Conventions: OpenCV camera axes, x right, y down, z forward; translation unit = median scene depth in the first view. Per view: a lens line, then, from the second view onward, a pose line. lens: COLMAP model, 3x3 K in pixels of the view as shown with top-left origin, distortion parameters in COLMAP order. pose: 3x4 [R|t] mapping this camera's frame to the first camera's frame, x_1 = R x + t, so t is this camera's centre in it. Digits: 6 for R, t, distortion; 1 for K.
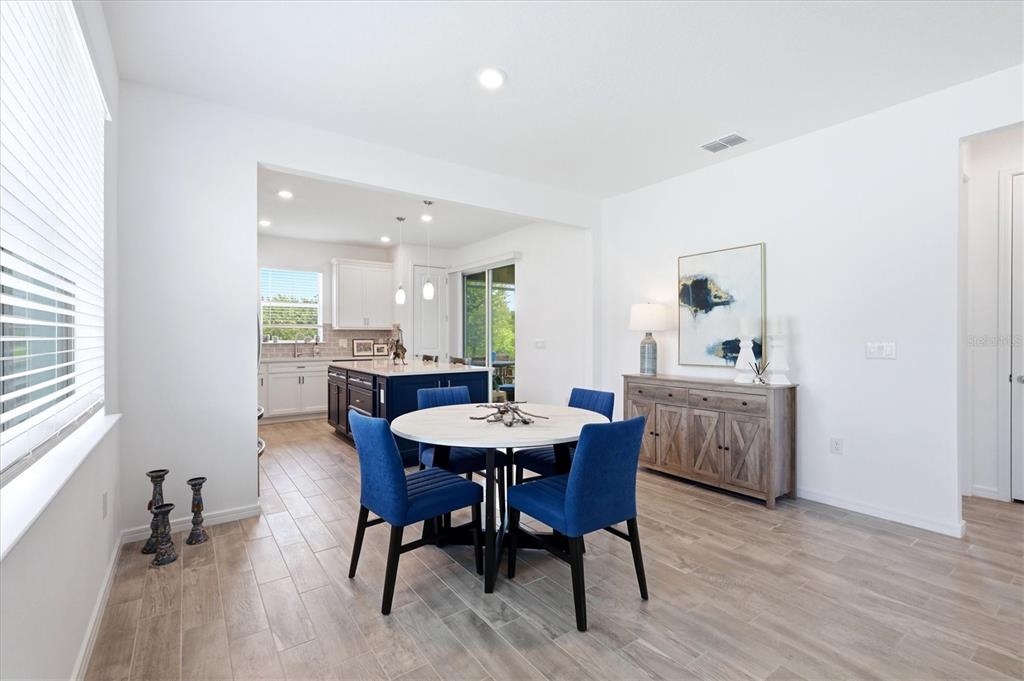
lens RADIAL K [[451.0, 0, 512.0], [0, 451.0, 340.5], [0, 0, 1]] dist [0.000542, -0.000139]
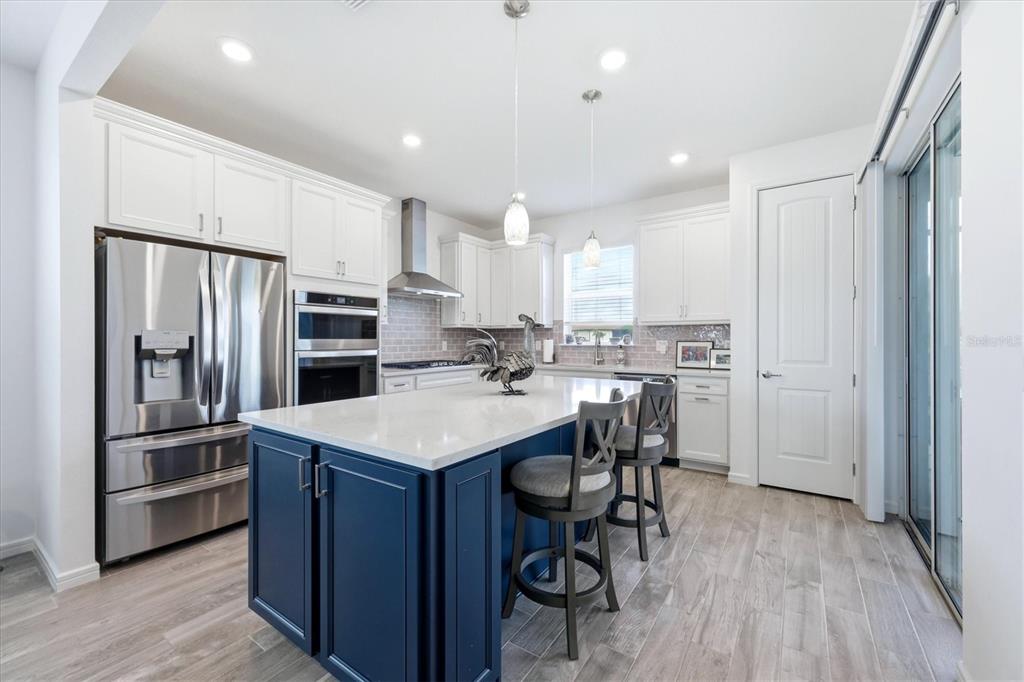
lens RADIAL K [[414.1, 0, 512.7], [0, 414.1, 338.1], [0, 0, 1]] dist [-0.000618, -0.000084]
pose [[0.329847, -0.002155, -0.944032, 0.128205], [-0.004400, 0.999983, -0.003820, -0.003358], [0.944024, 0.005413, 0.329832, 0.651951]]
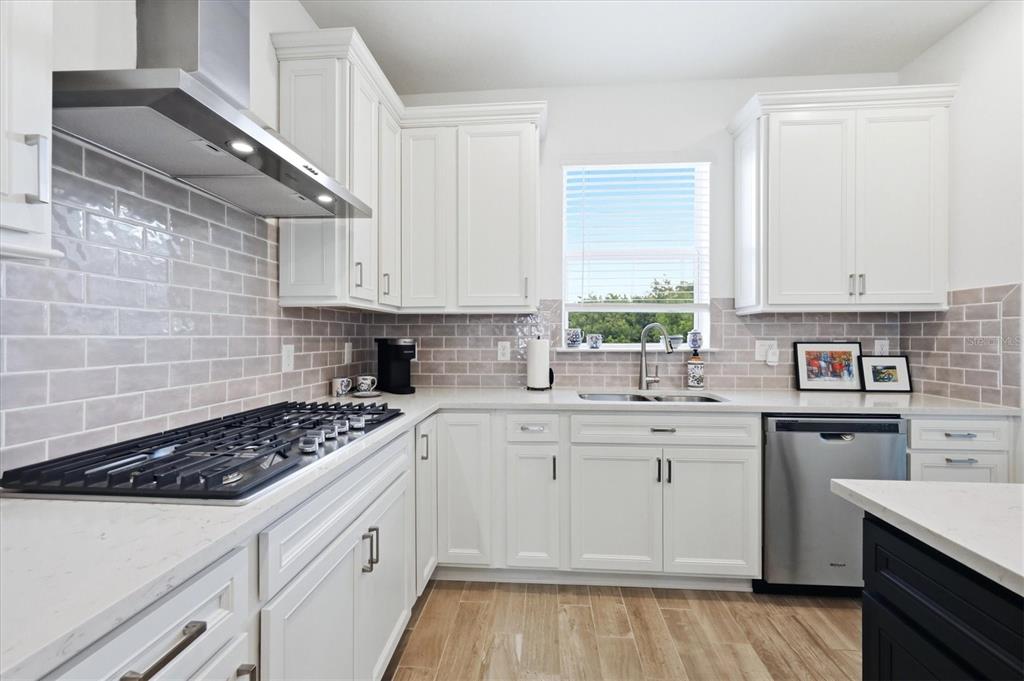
lens RADIAL K [[414.1, 0, 512.7], [0, 414.1, 337.6], [0, 0, 1]] dist [-0.000618, -0.000084]
pose [[0.763614, 0.002676, -0.645667, -0.343387], [-0.004248, 0.999991, -0.000879, -0.004801], [0.645659, 0.003414, 0.763618, 0.674245]]
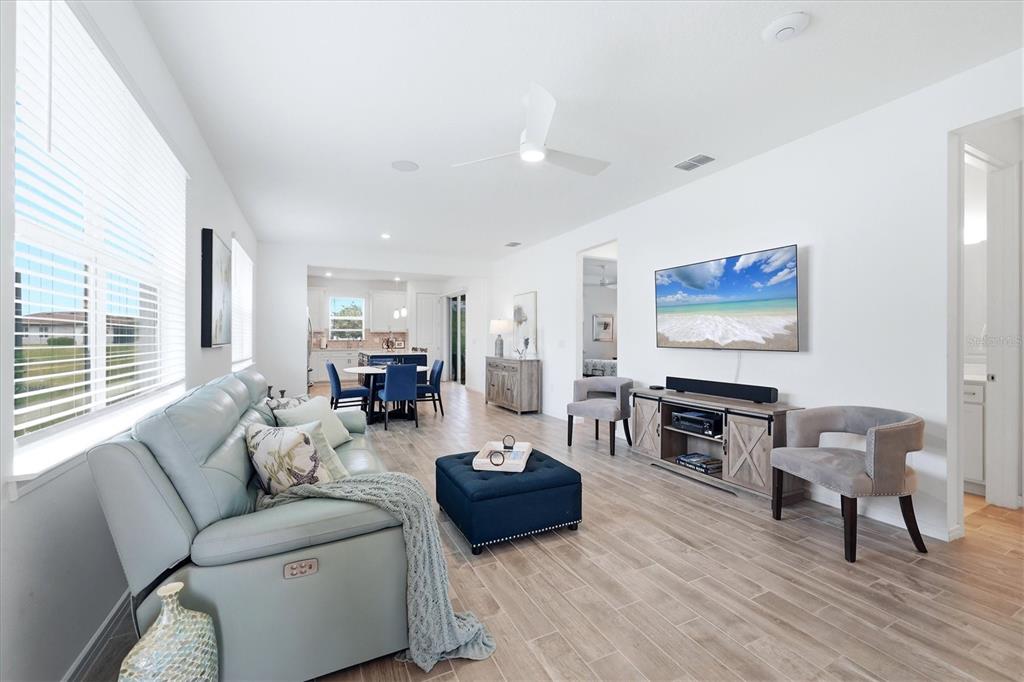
lens RADIAL K [[414.1, 0, 512.7], [0, 414.1, 338.1], [0, 0, 1]] dist [-0.000618, -0.000084]
pose [[0.985965, 0.001776, -0.166942, 0.408958], [-0.002445, 0.999990, -0.003797, 0.001970], [0.166933, 0.004152, 0.985959, -0.461858]]
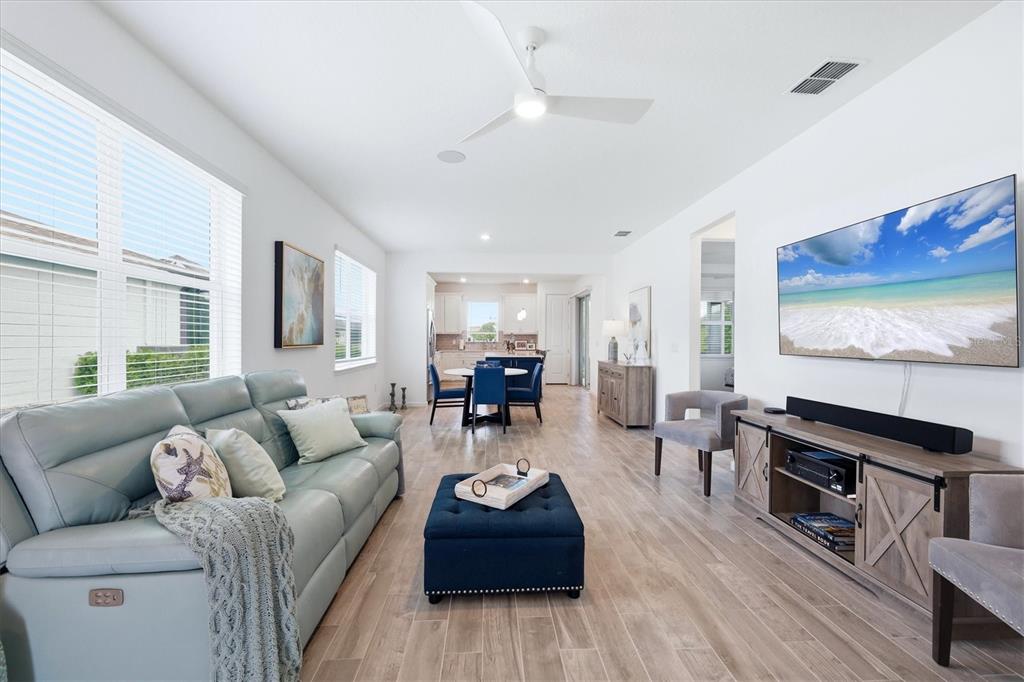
lens RADIAL K [[413.4, 0, 513.6], [0, 413.4, 341.9], [0, 0, 1]] dist [0.000458, -0.000045]
pose [[0.844591, 0.007885, -0.535355, 0.517447], [-0.007662, 0.999967, 0.002640, 0.000311], [0.535358, 0.001872, 0.844623, -0.339636]]
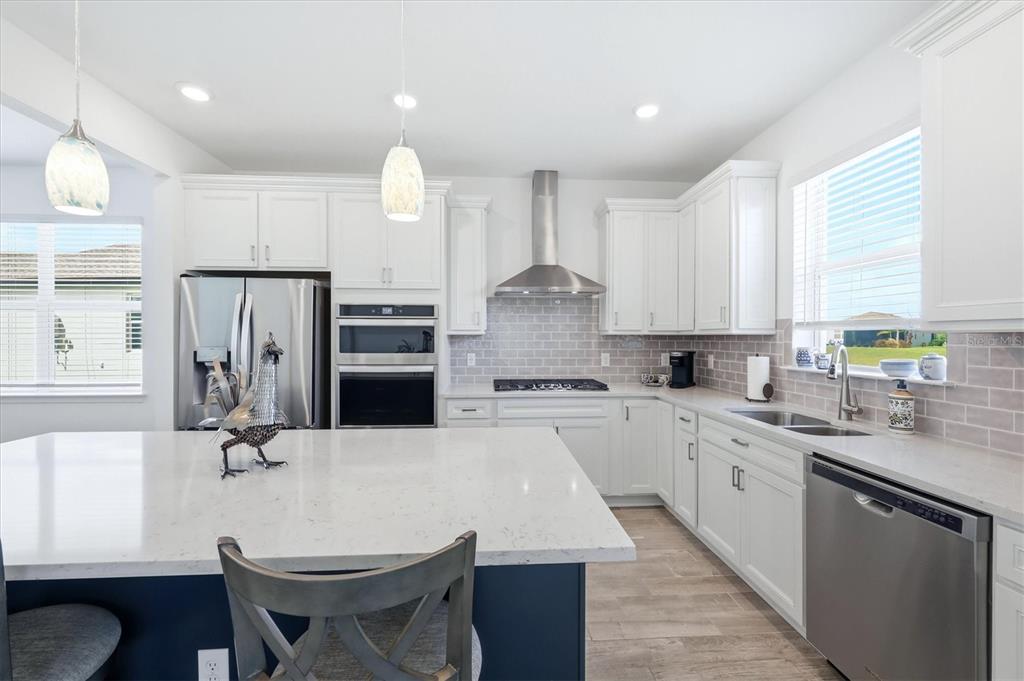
lens RADIAL K [[414.1, 0, 512.7], [0, 414.1, 337.6], [0, 0, 1]] dist [-0.000618, -0.000084]
pose [[-0.532785, 0.001168, -0.846250, -0.092931], [-0.005157, 0.999976, 0.004626, -0.022485], [0.846235, 0.006829, -0.532766, 0.971379]]
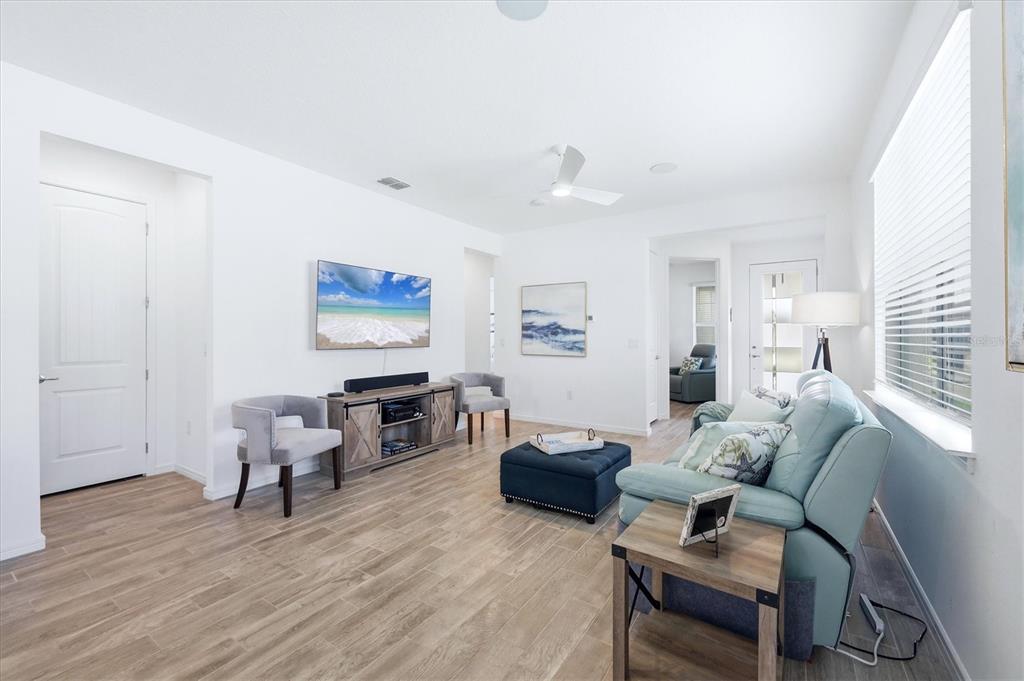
lens RADIAL K [[423.5, 0, 515.4], [0, 423.5, 334.2], [0, 0, 1]] dist [-0.002290, -0.000199]
pose [[-0.347859, -0.000269, 0.937547, -0.088049], [0.008587, 0.999957, 0.003473, -0.007291], [-0.937508, 0.009259, -0.347842, 0.151746]]
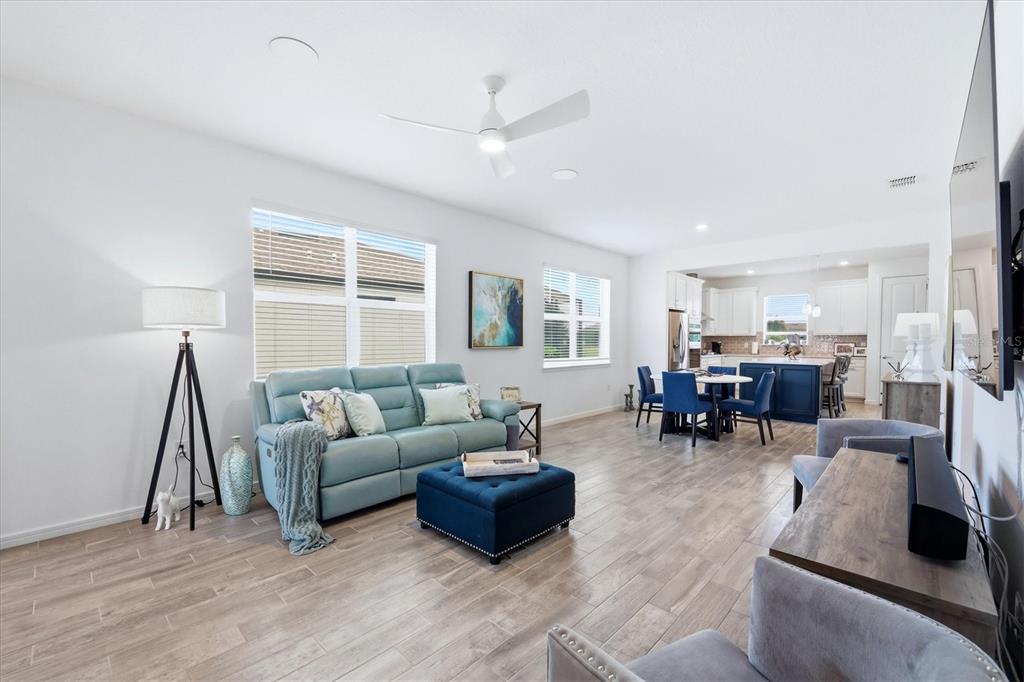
lens RADIAL K [[429.2, 0, 514.3], [0, 429.2, 352.0], [0, 0, 1]] dist [0.001697, 0.000229]
pose [[0.185318, 0.026483, -0.982322, 0.738302], [-0.006513, 0.999648, 0.025722, -0.001826], [0.982657, 0.001631, 0.185425, -0.123944]]
